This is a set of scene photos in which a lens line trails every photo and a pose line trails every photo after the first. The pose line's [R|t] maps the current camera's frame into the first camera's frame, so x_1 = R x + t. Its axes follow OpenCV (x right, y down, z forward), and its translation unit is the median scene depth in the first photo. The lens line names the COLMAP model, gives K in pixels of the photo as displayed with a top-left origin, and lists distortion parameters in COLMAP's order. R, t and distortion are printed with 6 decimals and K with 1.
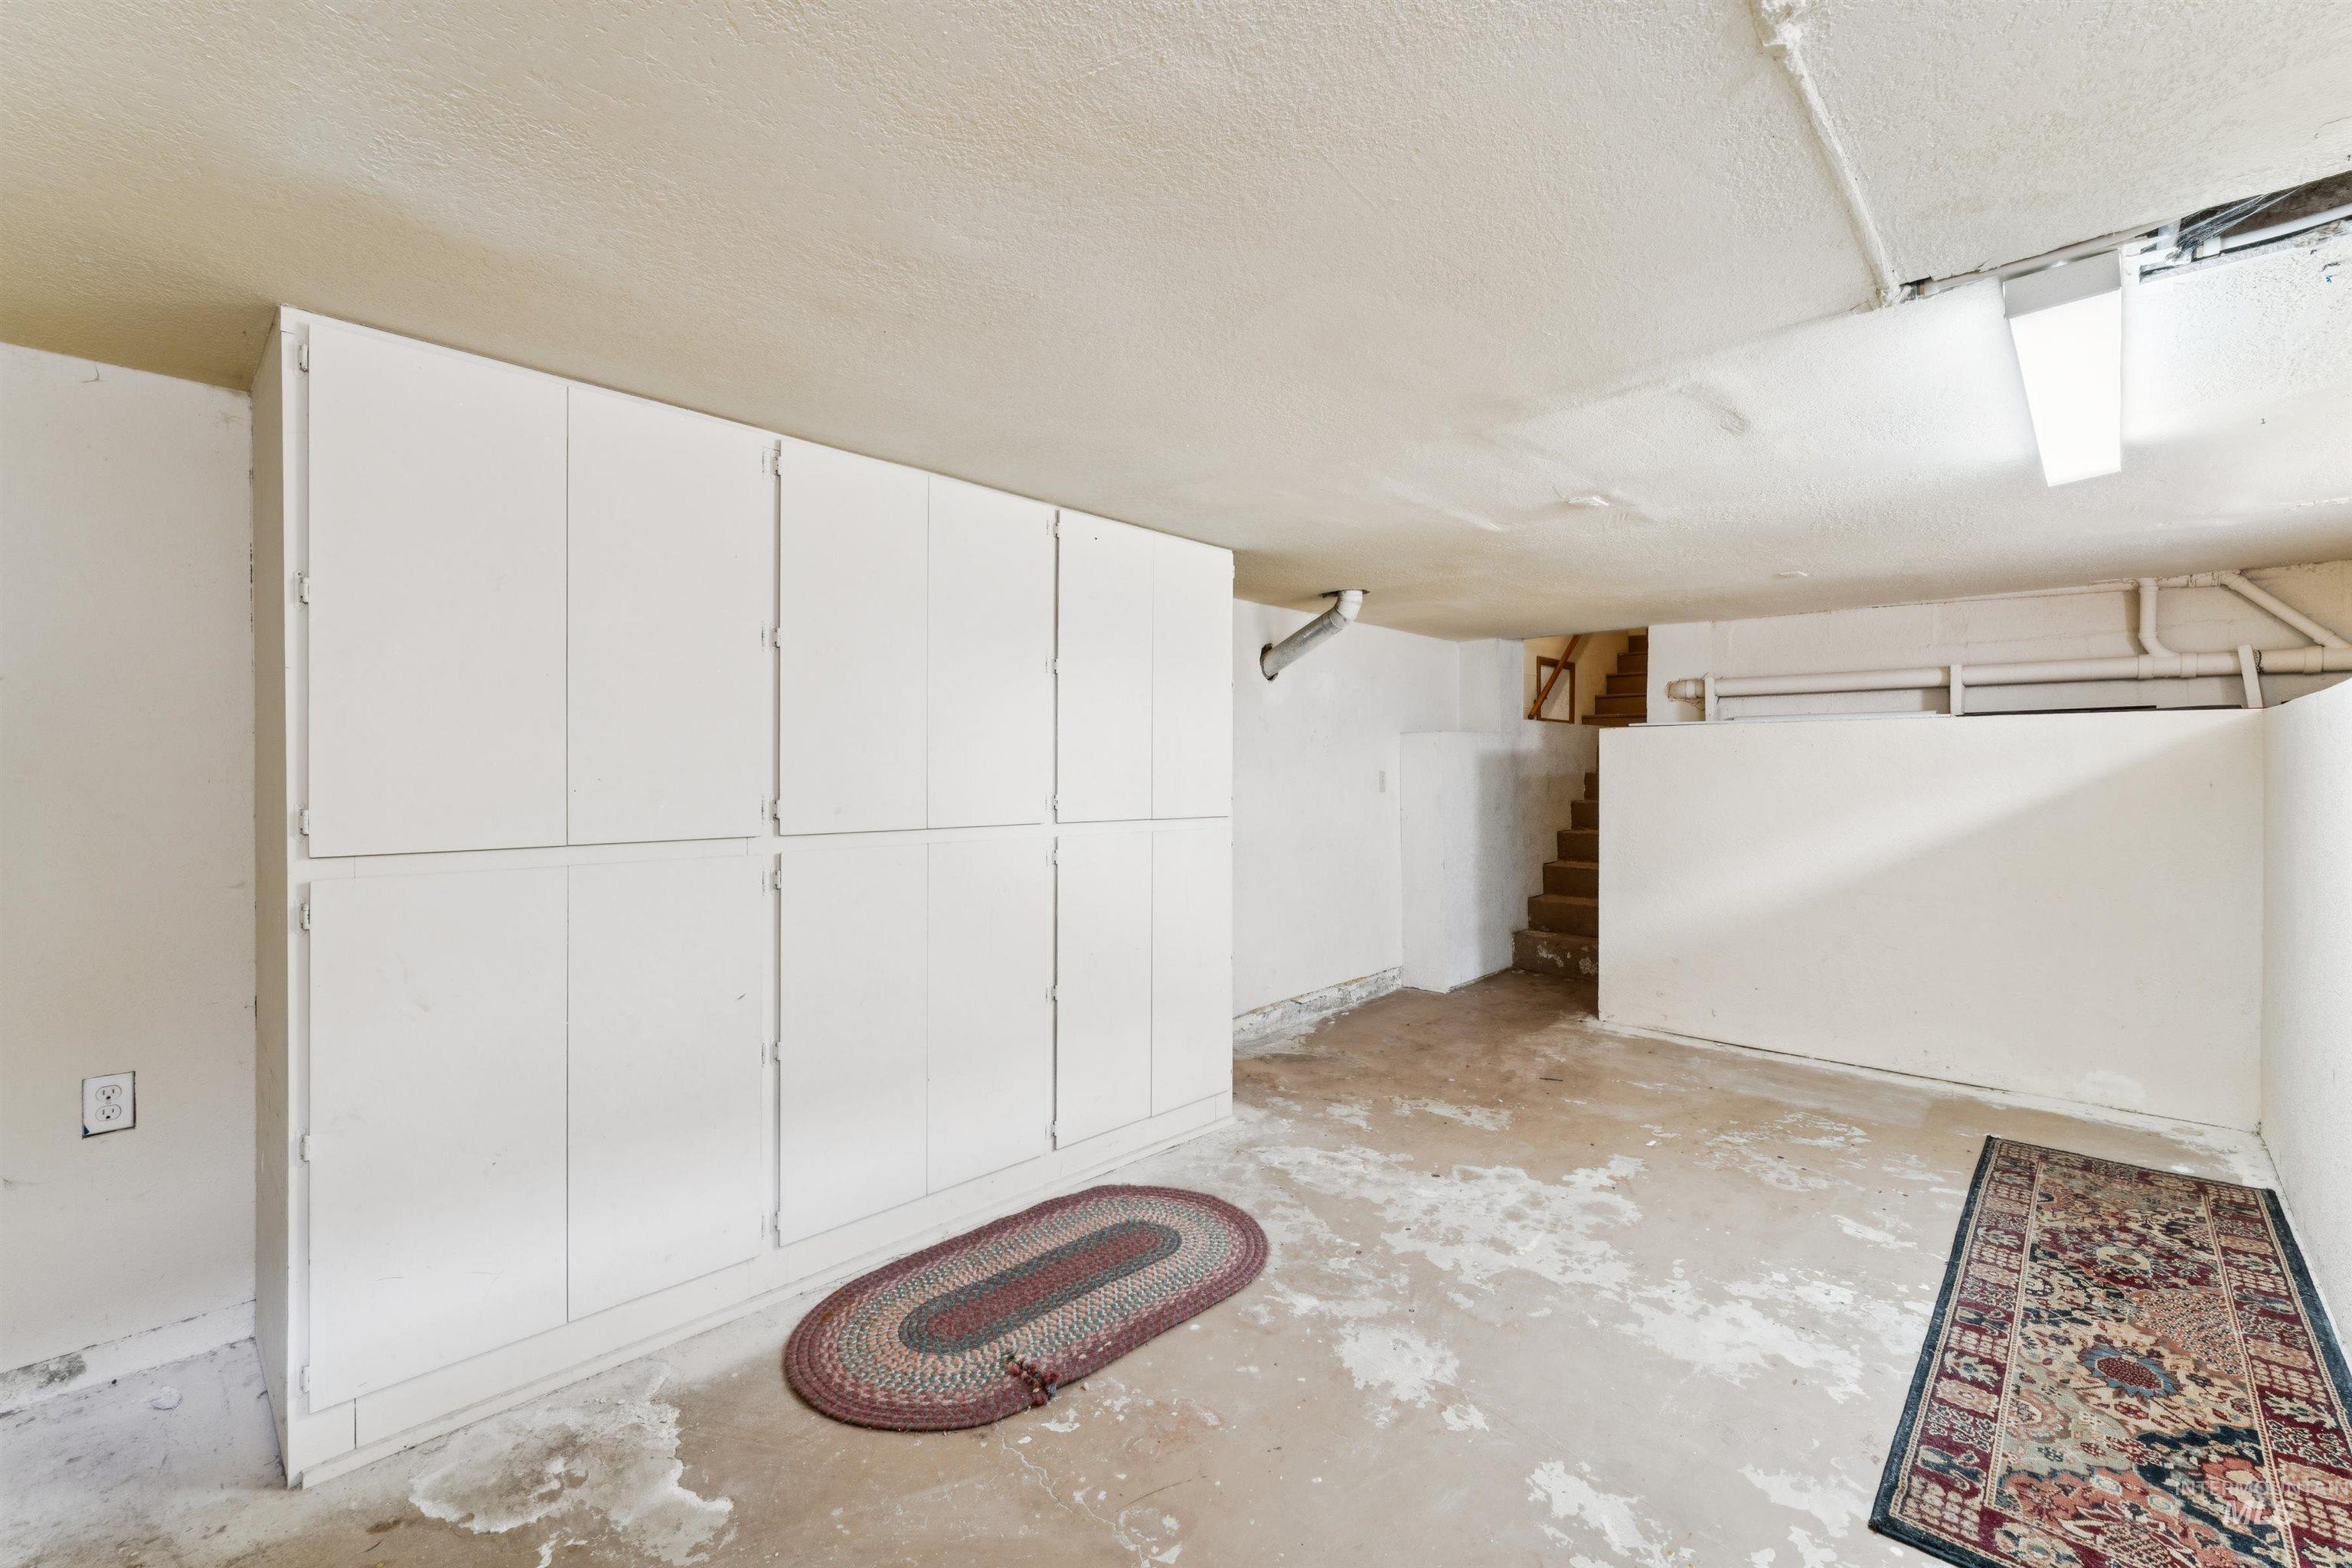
lens RADIAL K [[1025.4, 0, 1151.6], [0, 1025.4, 775.6], [0, 0, 1]] dist [-0.008489, 0.002222]
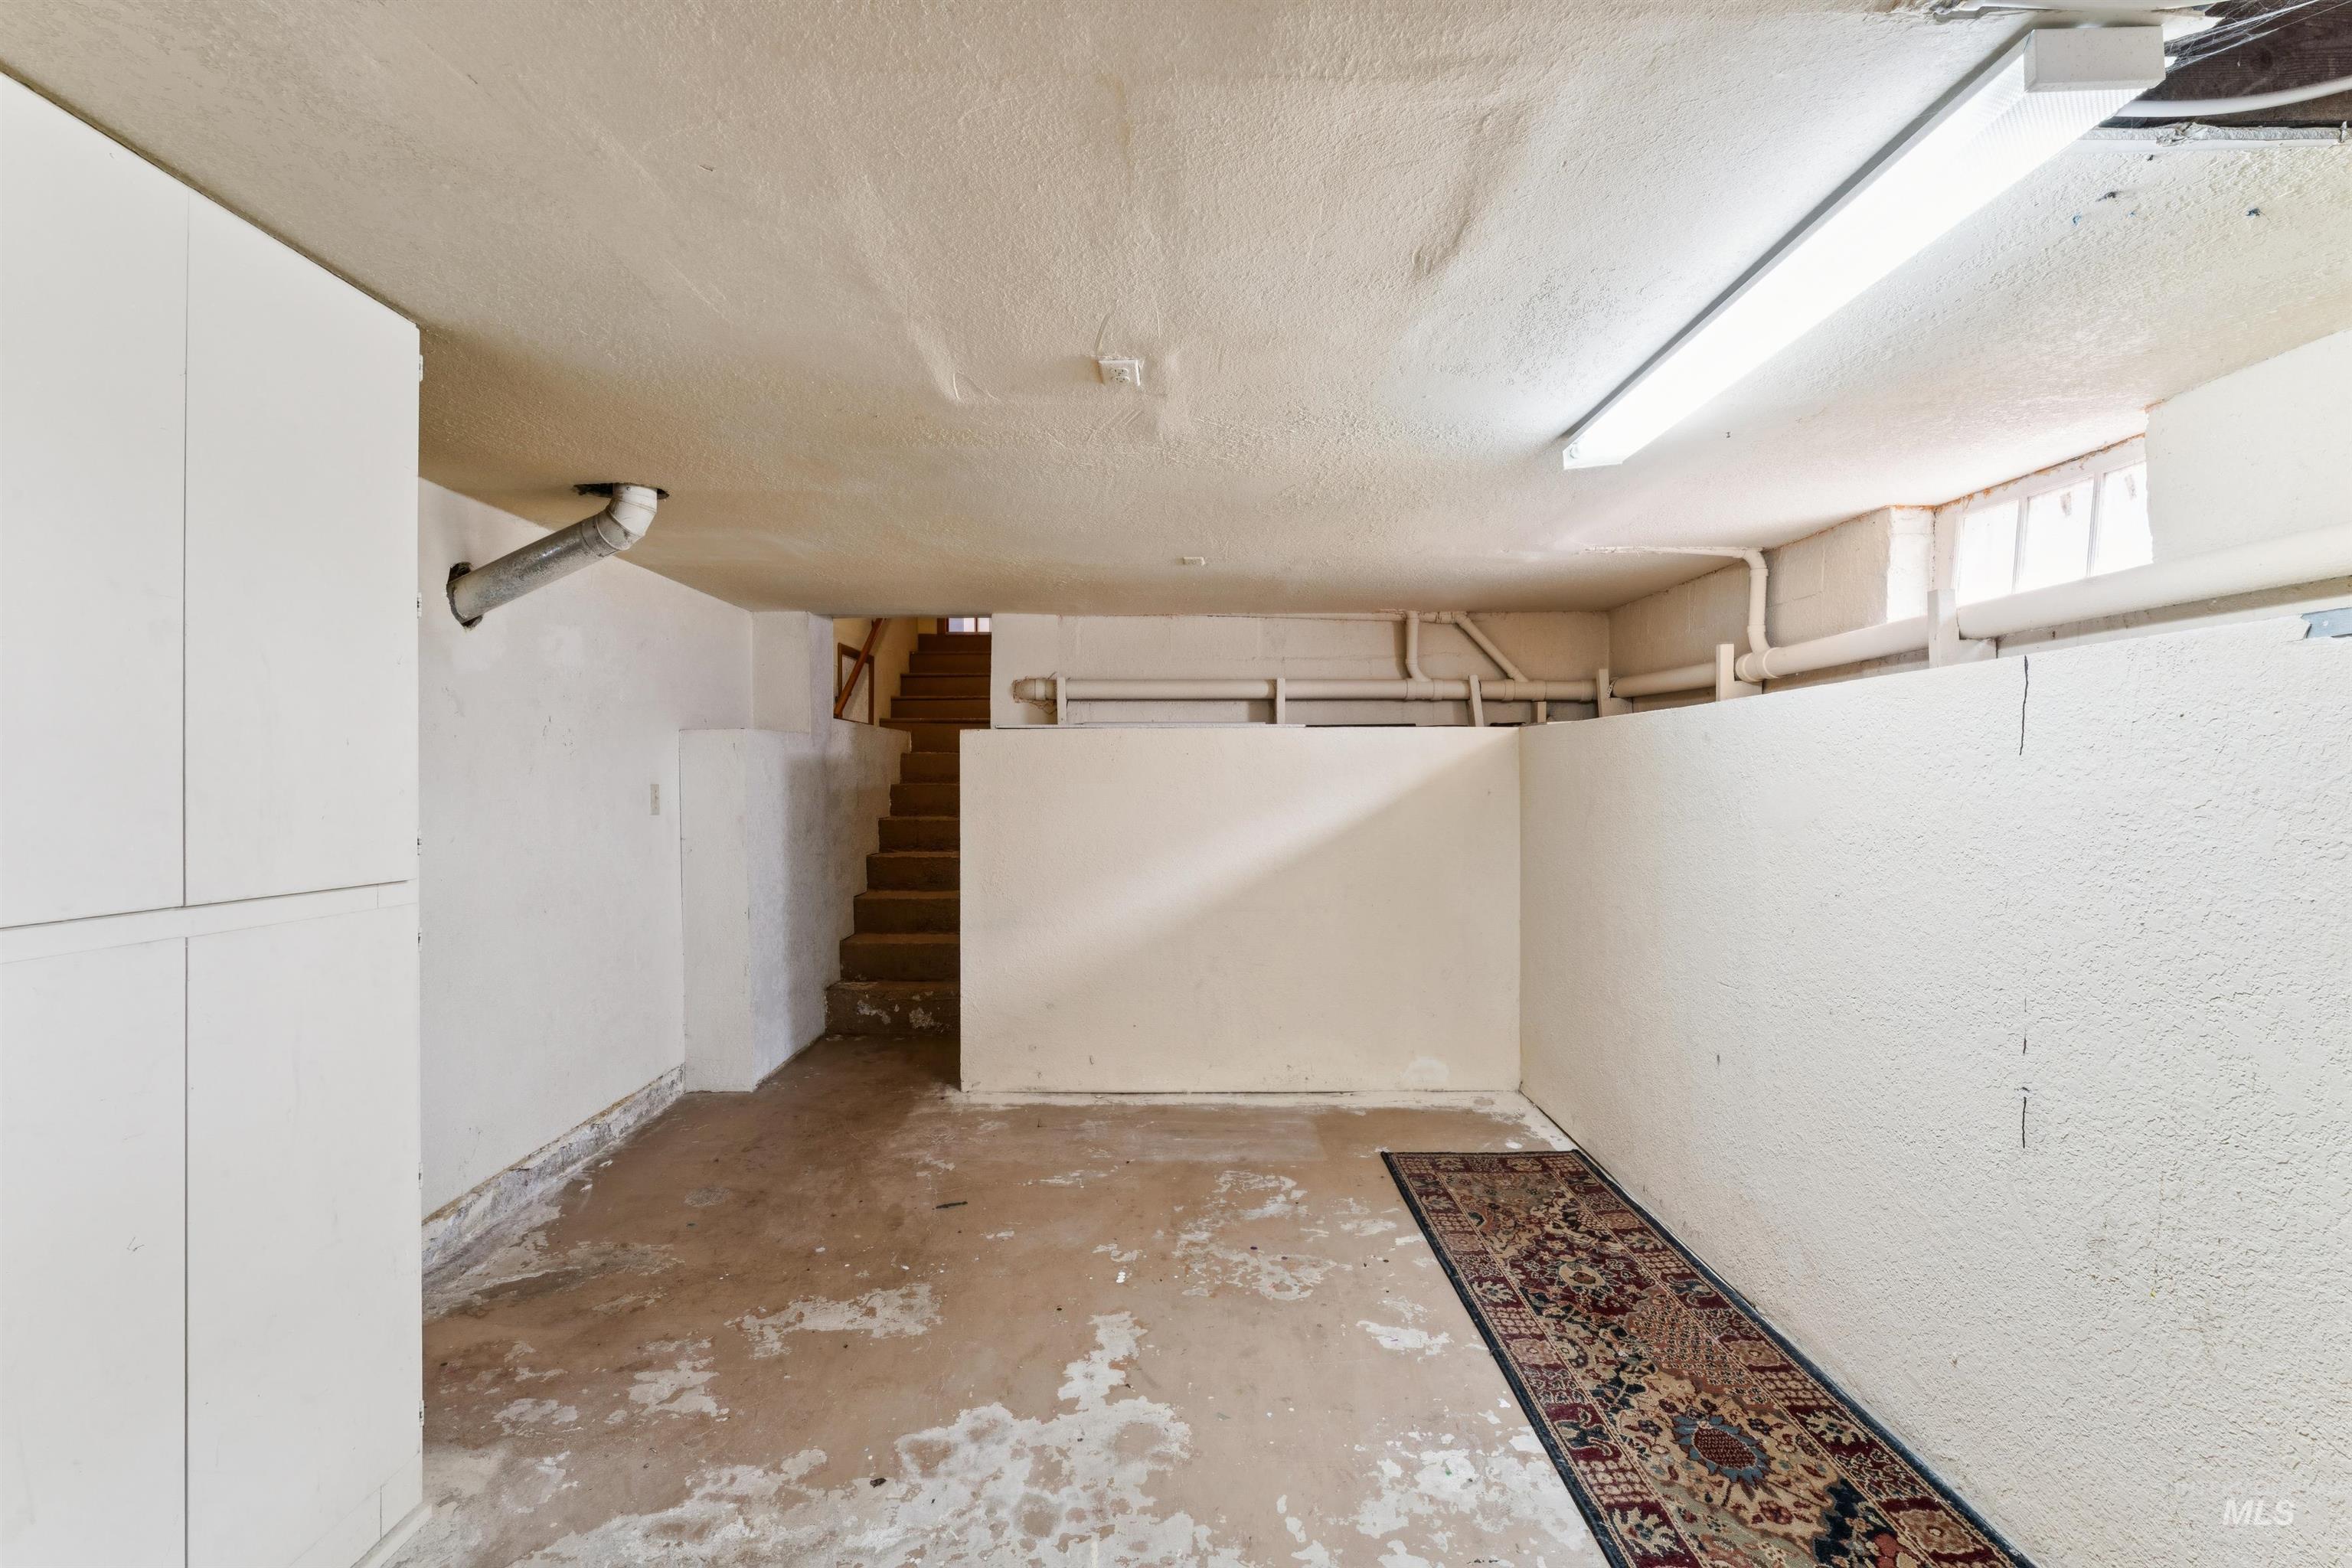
lens RADIAL K [[1025.4, 0, 1200.8], [0, 1025.4, 783.5], [0, 0, 1]] dist [-0.008489, 0.002222]
pose [[0.704454, -0.003357, 0.709741, -0.002261], [0.006507, 0.999977, -0.001729, -0.001897], [-0.709719, 0.005836, 0.704460, 0.466190]]
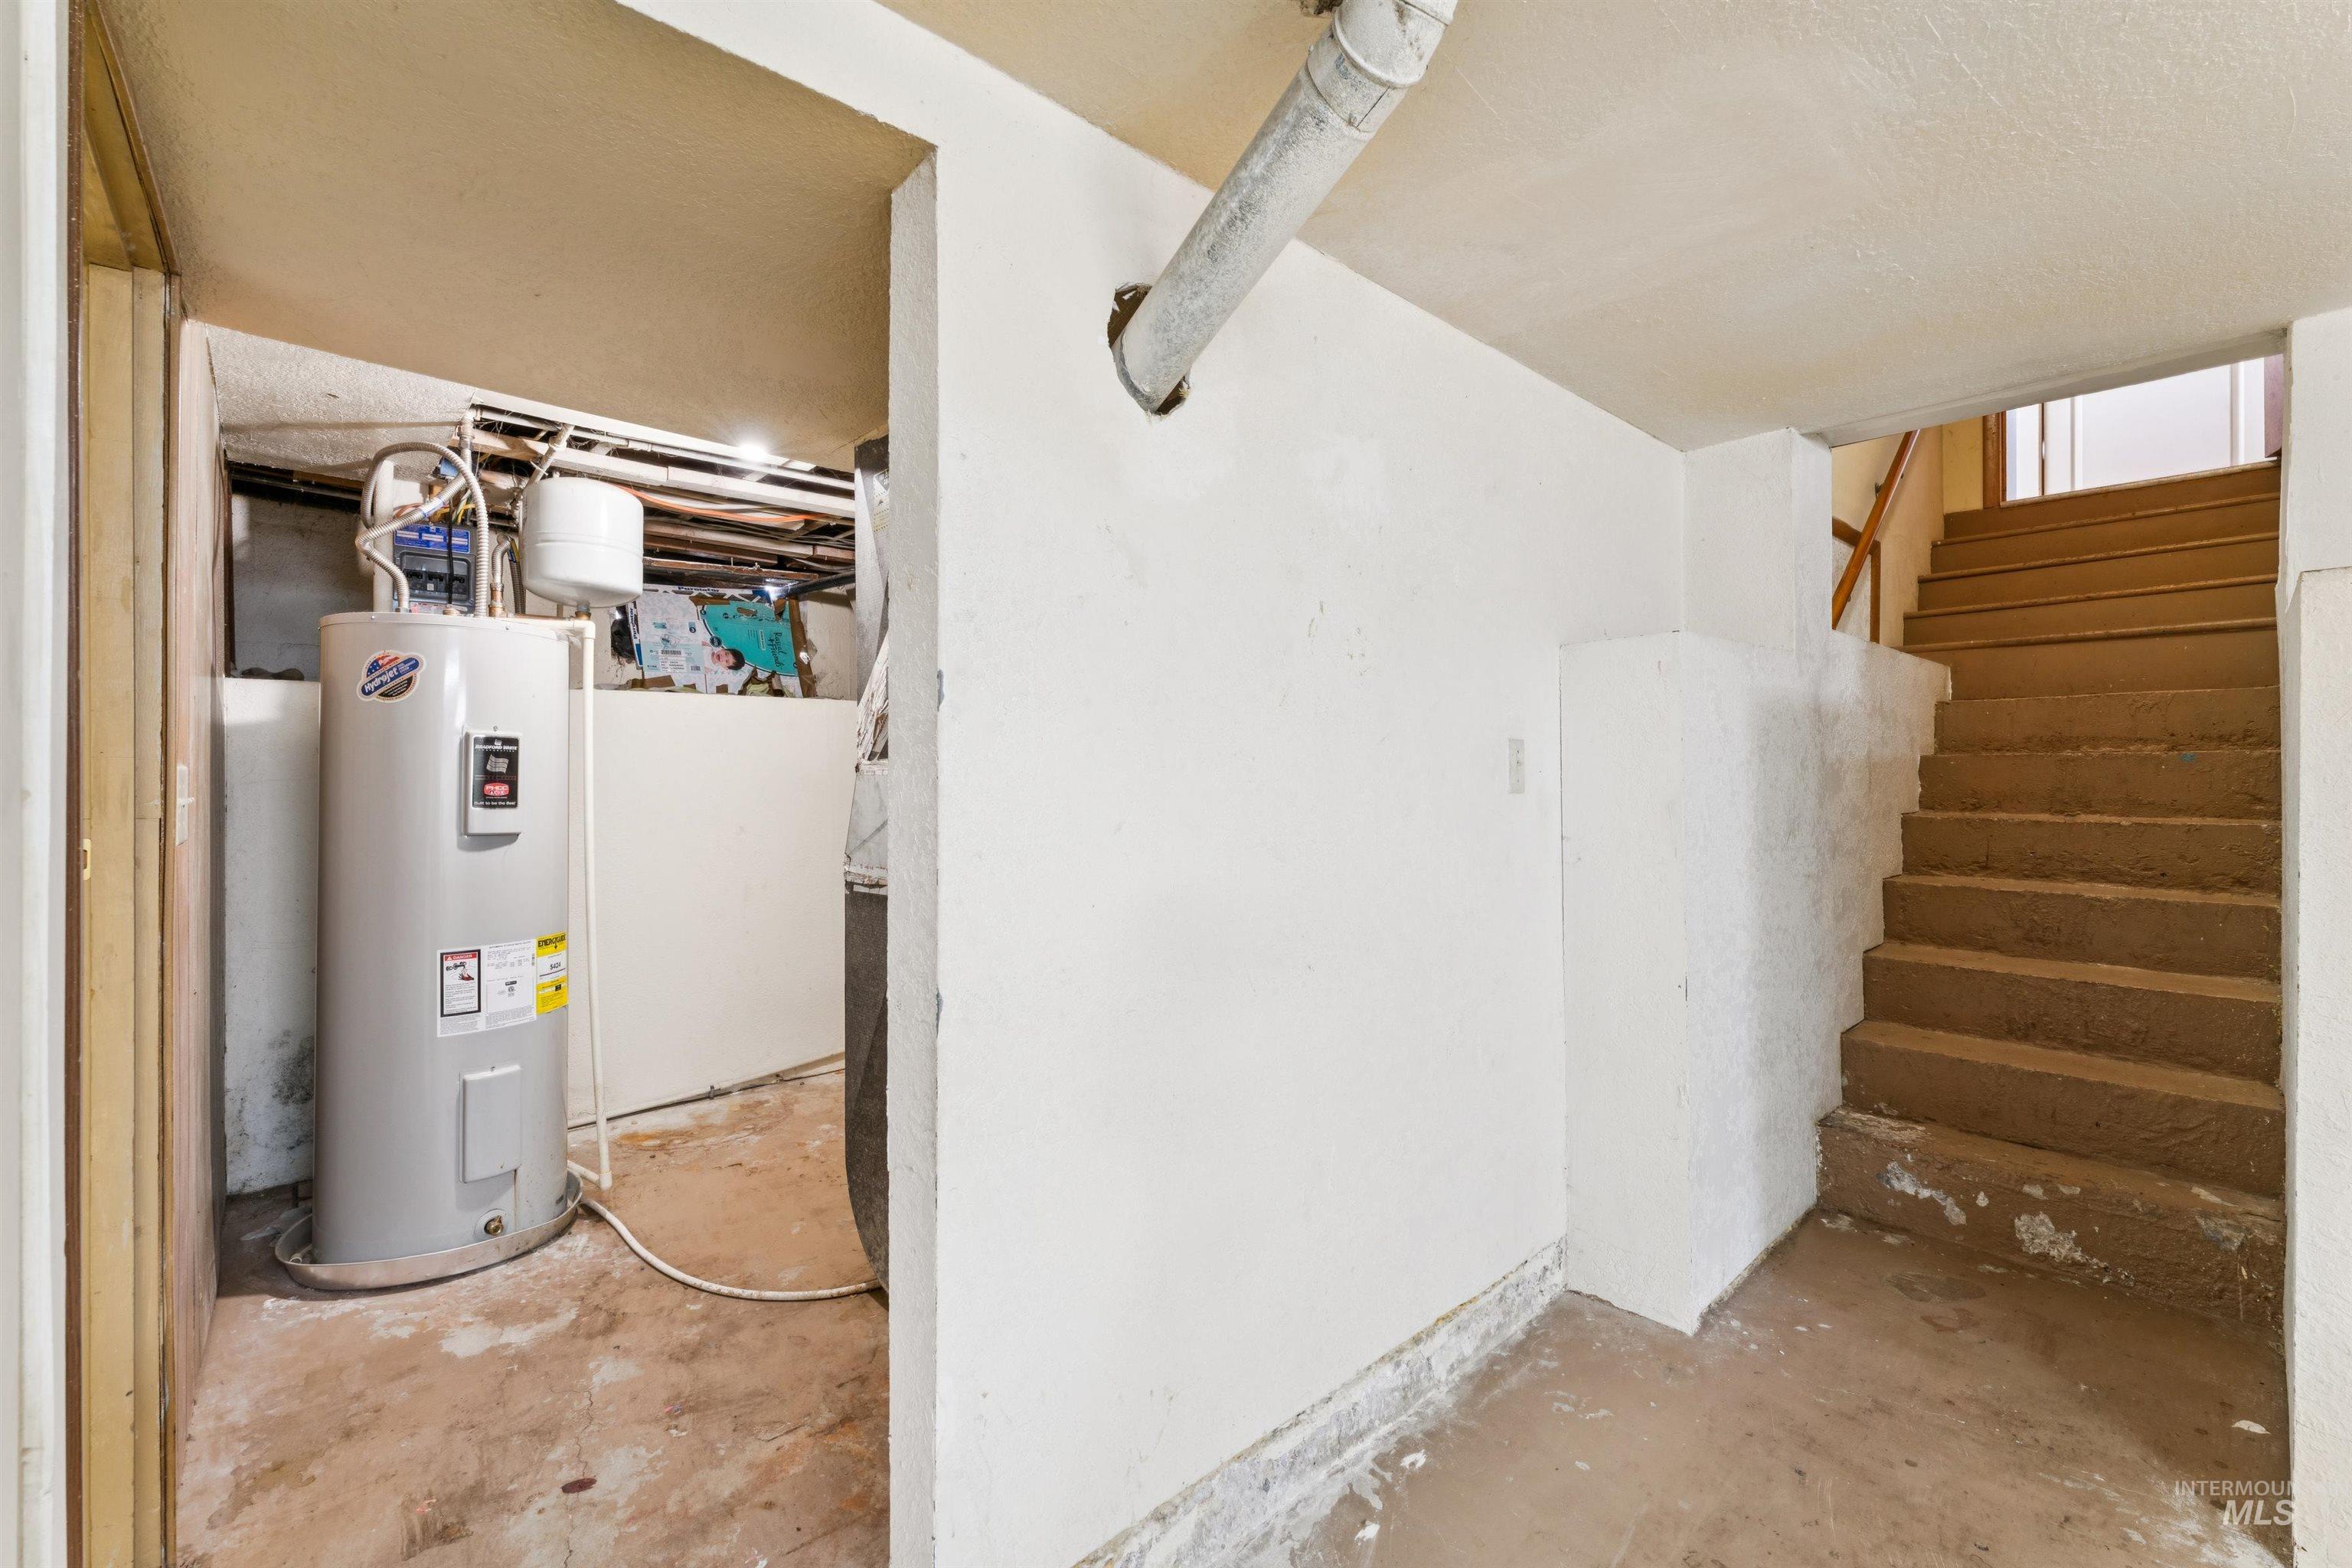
lens RADIAL K [[1025.4, 0, 1170.2], [0, 1025.4, 784.9], [0, 0, 1]] dist [-0.008489, 0.002222]
pose [[0.998216, -0.002205, -0.059673, 0.211205], [0.002249, 0.999997, 0.000666, 0.021801], [0.059671, -0.000799, 0.998218, 1.080126]]
